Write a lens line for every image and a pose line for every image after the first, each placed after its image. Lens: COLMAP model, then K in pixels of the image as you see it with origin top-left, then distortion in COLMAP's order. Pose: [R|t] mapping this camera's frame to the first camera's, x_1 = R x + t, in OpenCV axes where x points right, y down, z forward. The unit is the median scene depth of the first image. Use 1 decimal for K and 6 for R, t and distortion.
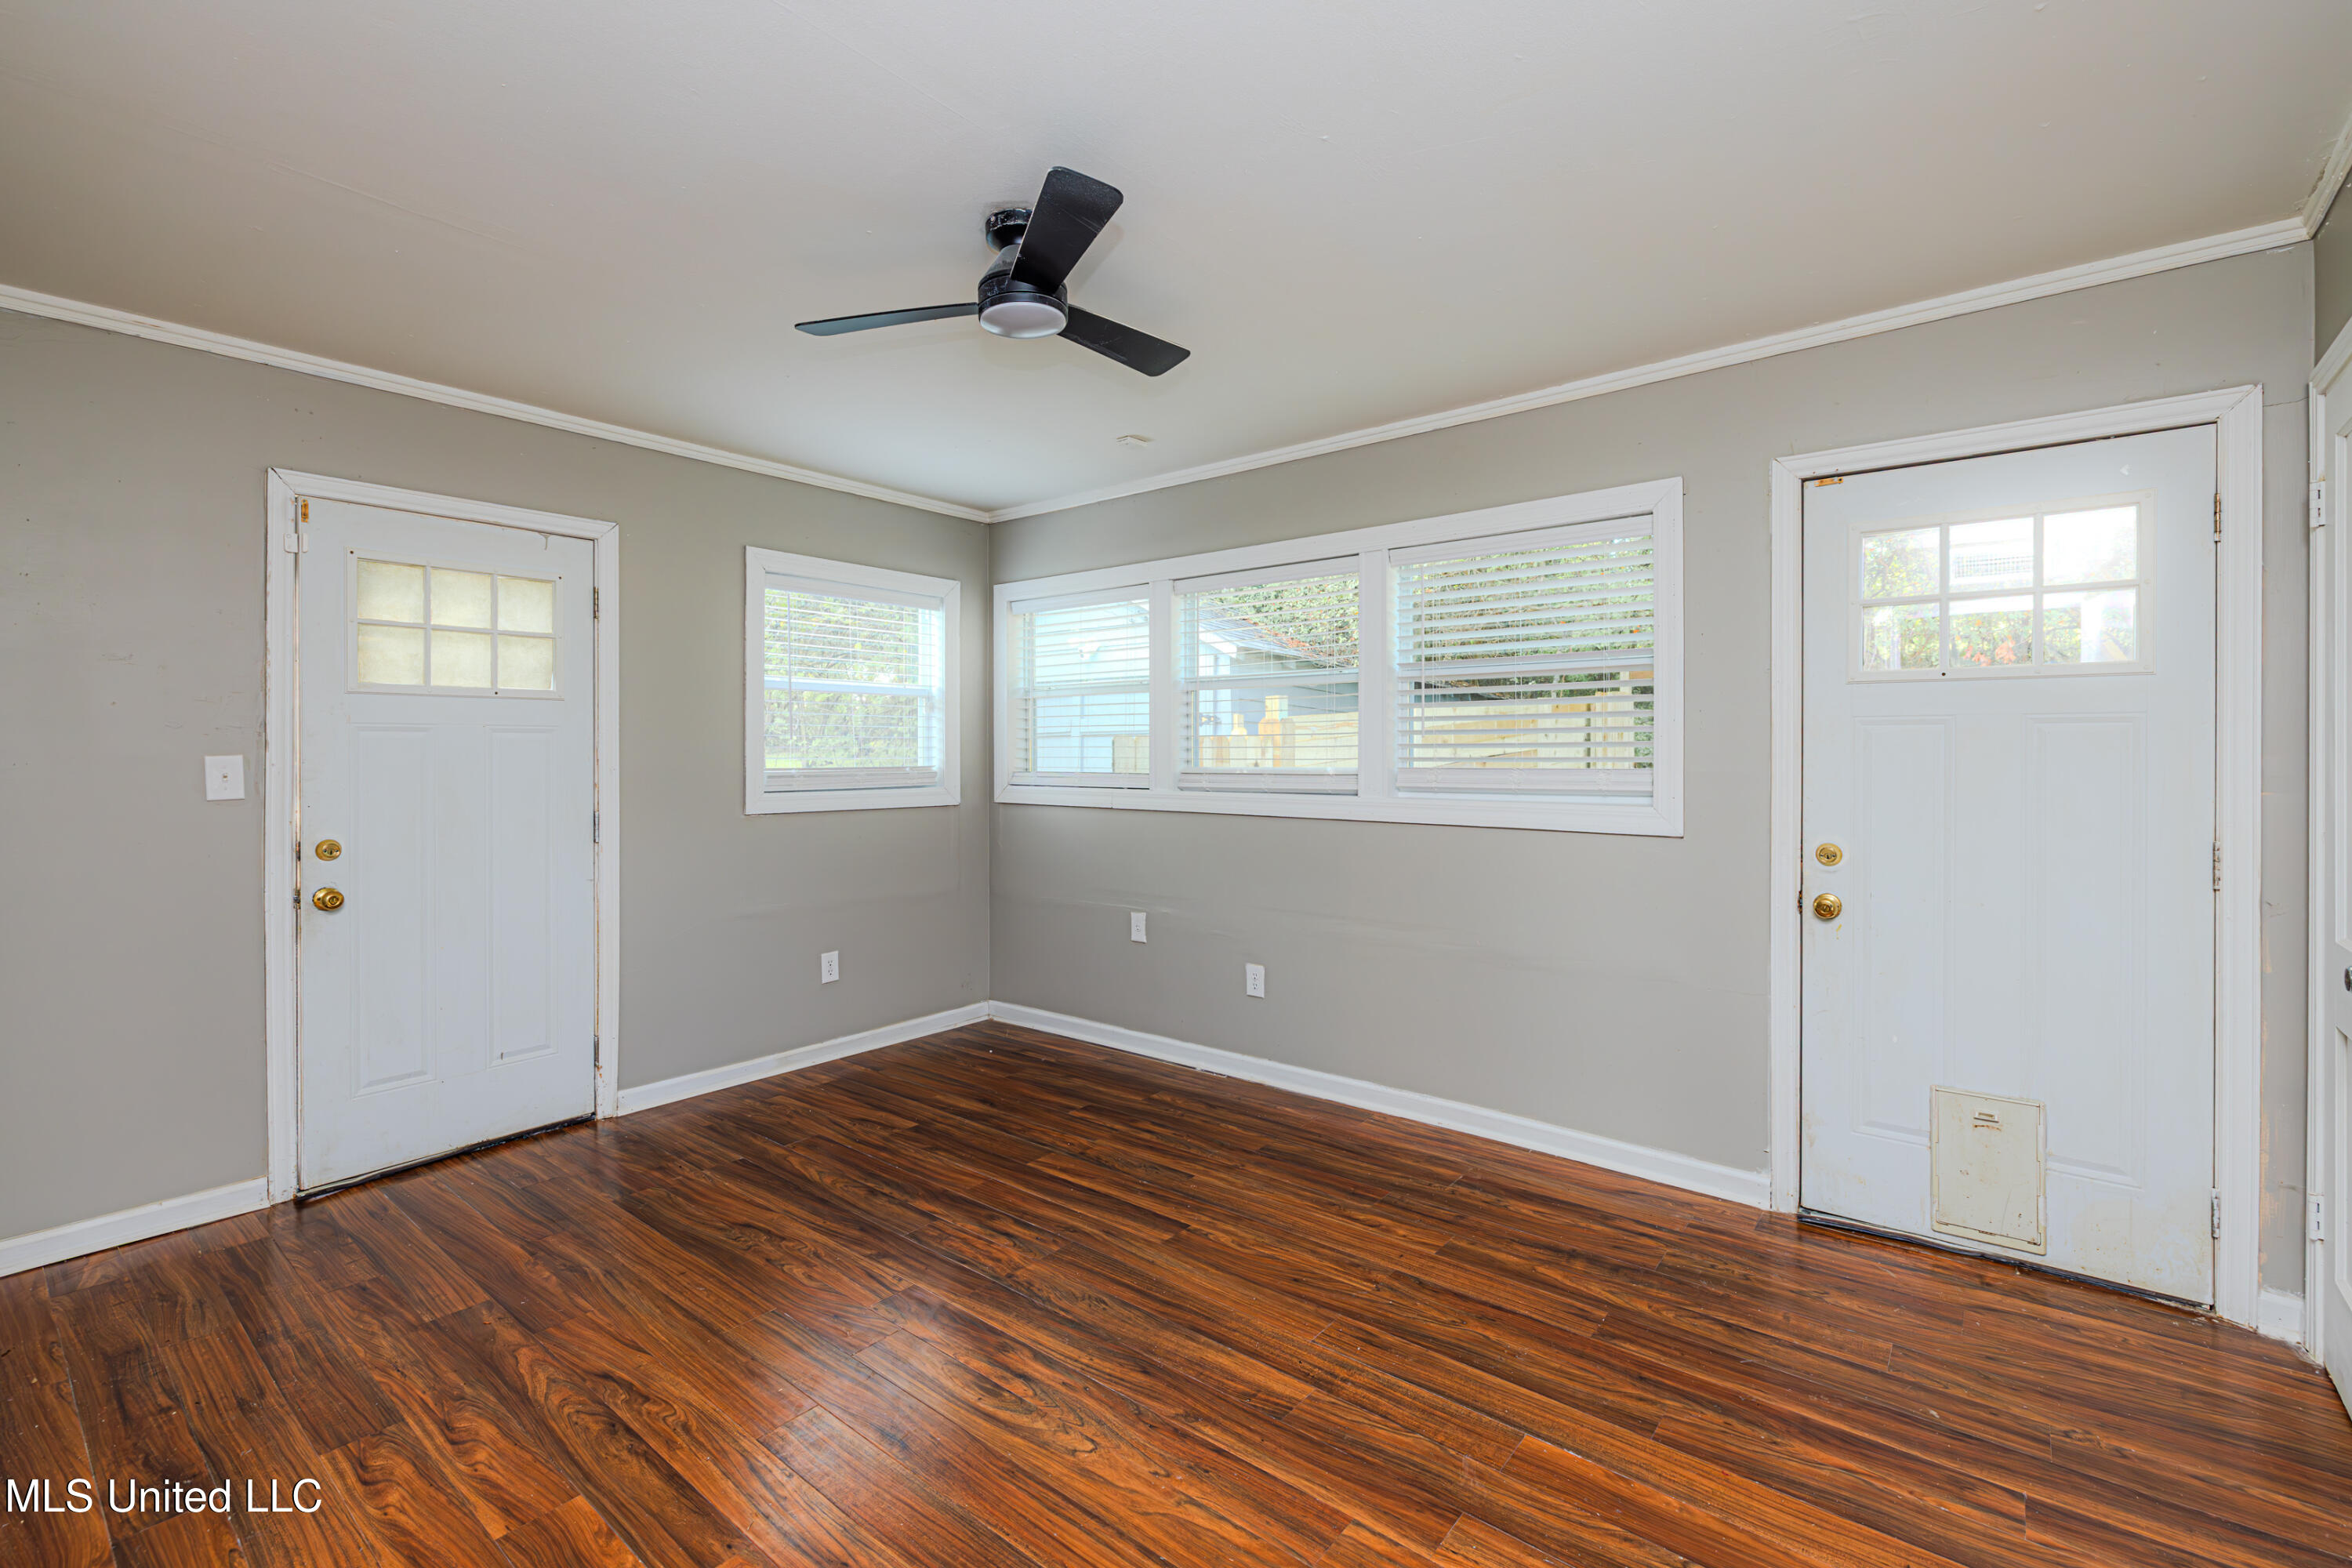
lens RADIAL K [[1014.5, 0, 1136.3], [0, 1014.5, 755.6], [0, 0, 1]] dist [0.001014, -0.000121]
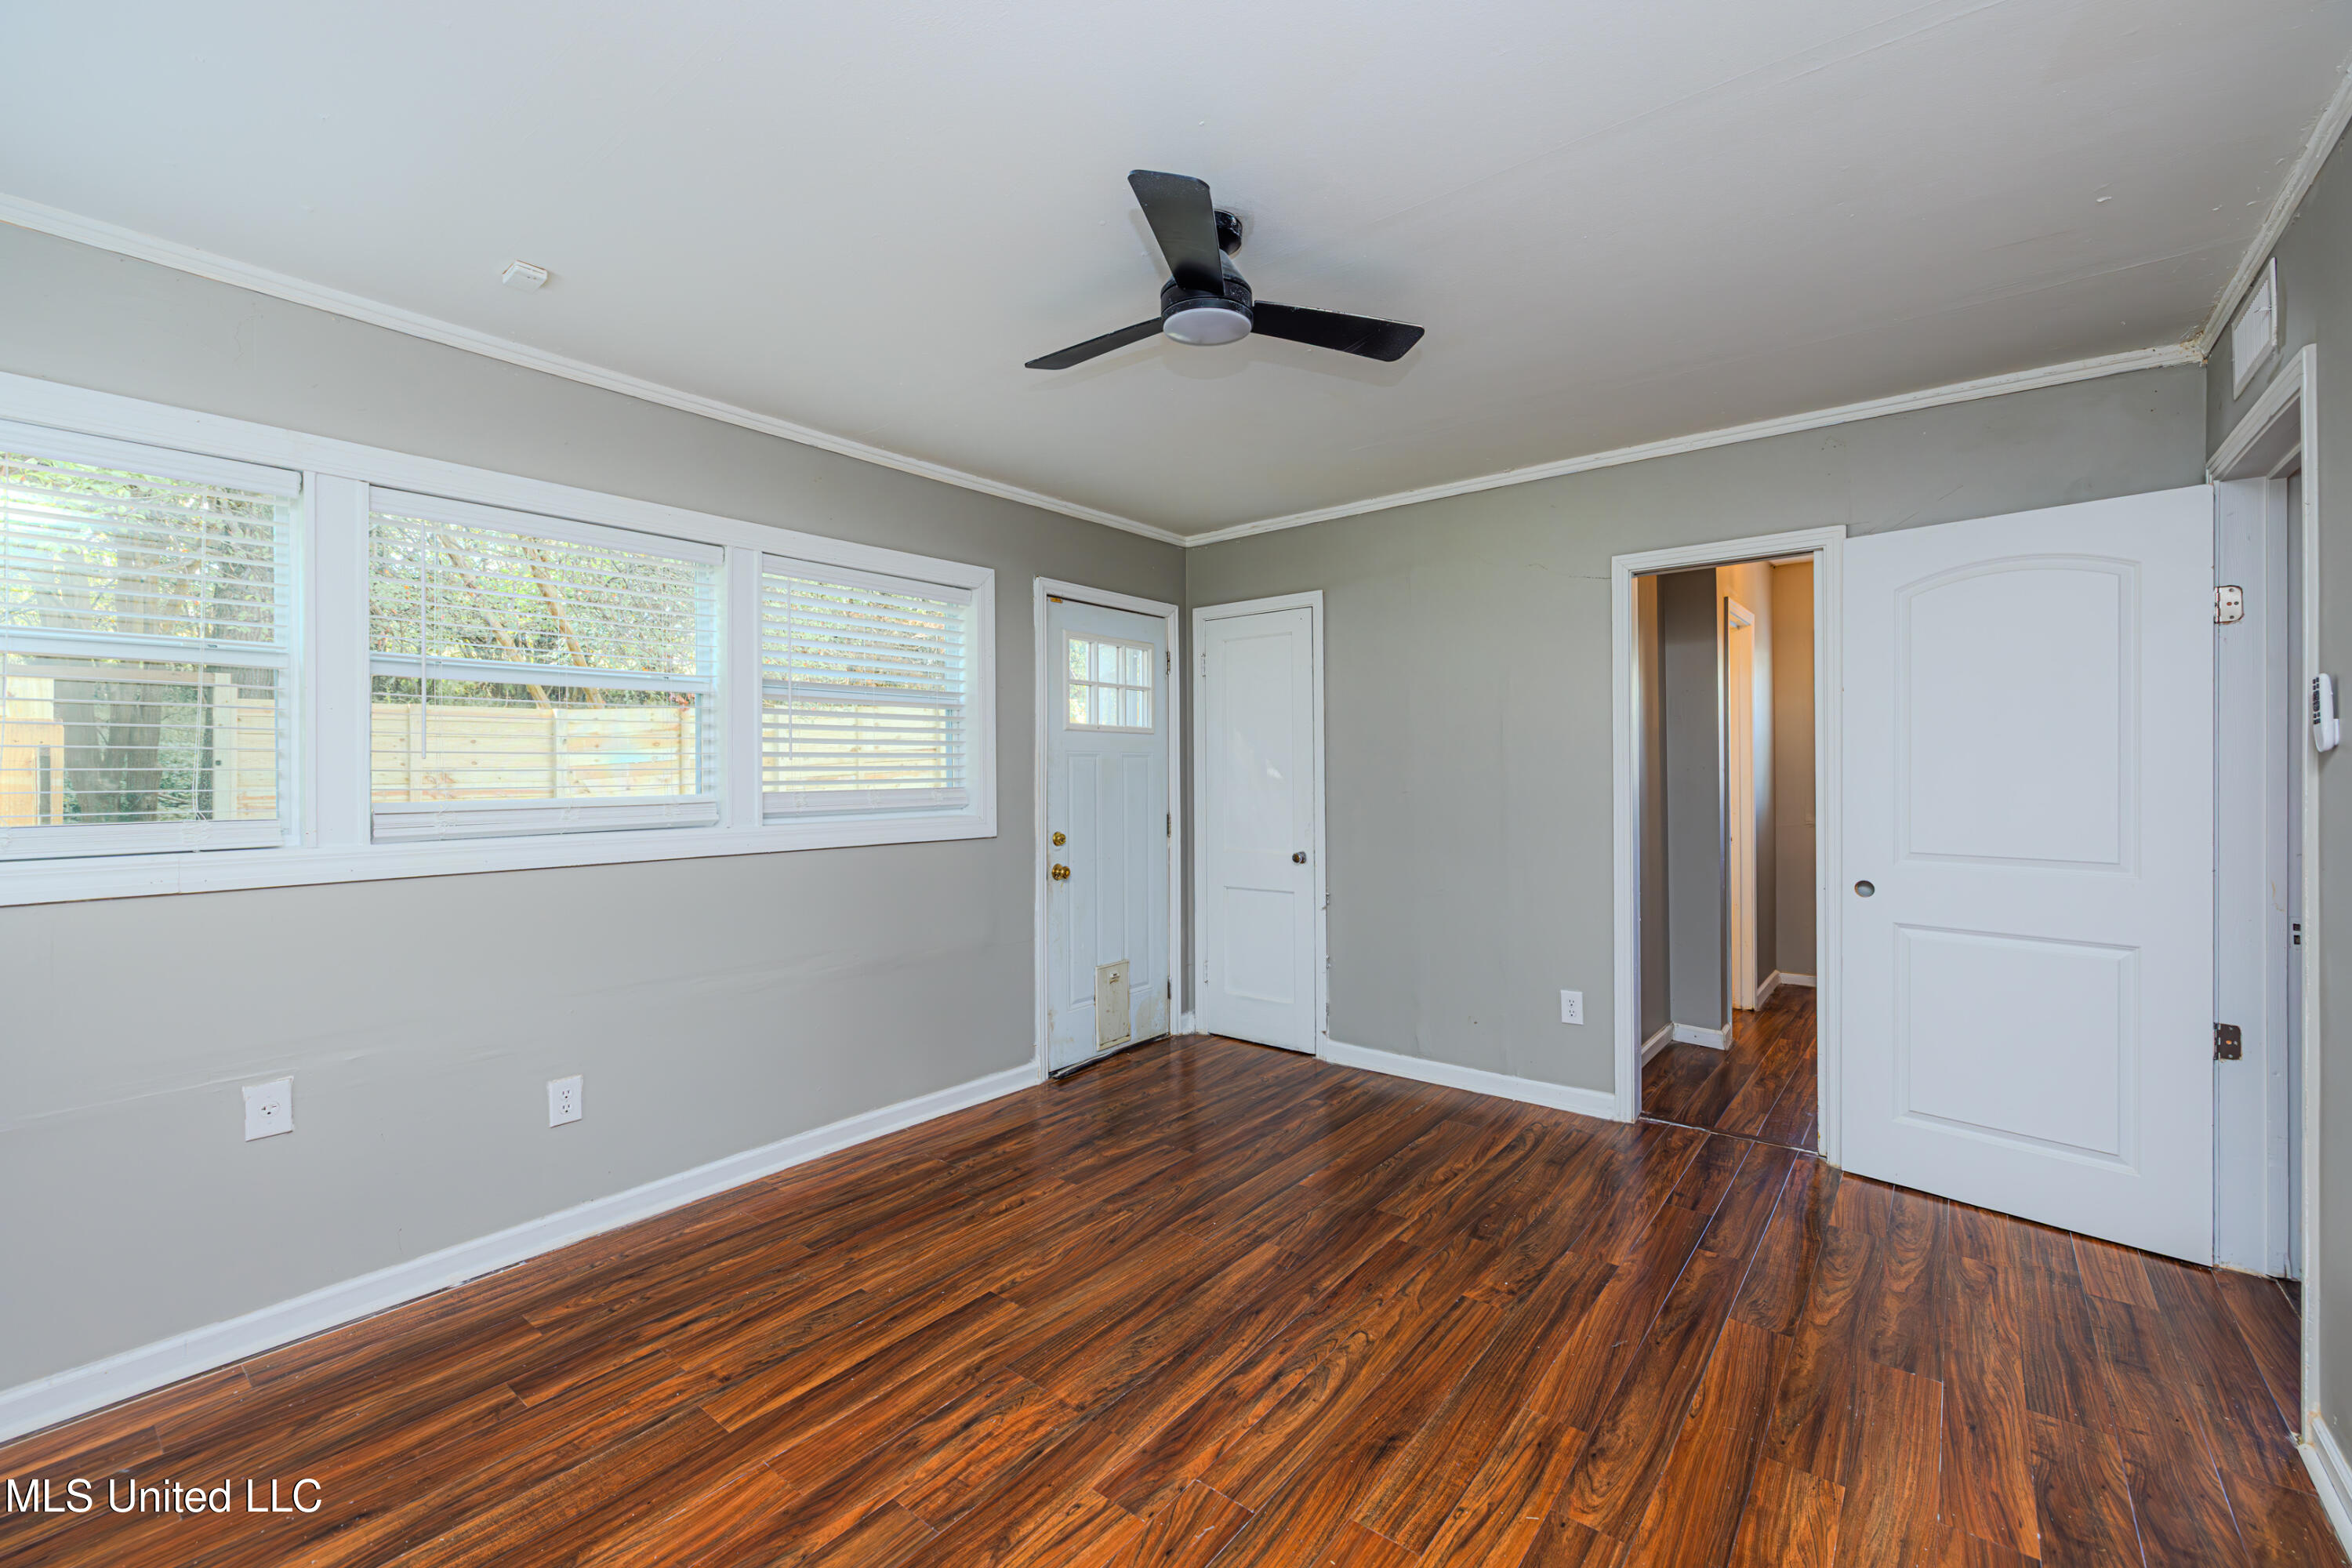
lens RADIAL K [[1014.5, 0, 1171.2], [0, 1014.5, 772.3], [0, 0, 1]] dist [0.001014, -0.000121]
pose [[-0.038629, 0.000798, 0.999253, -0.869045], [0.009436, 0.999955, -0.000434, -0.002784], [-0.999209, 0.009412, -0.038635, 0.869934]]
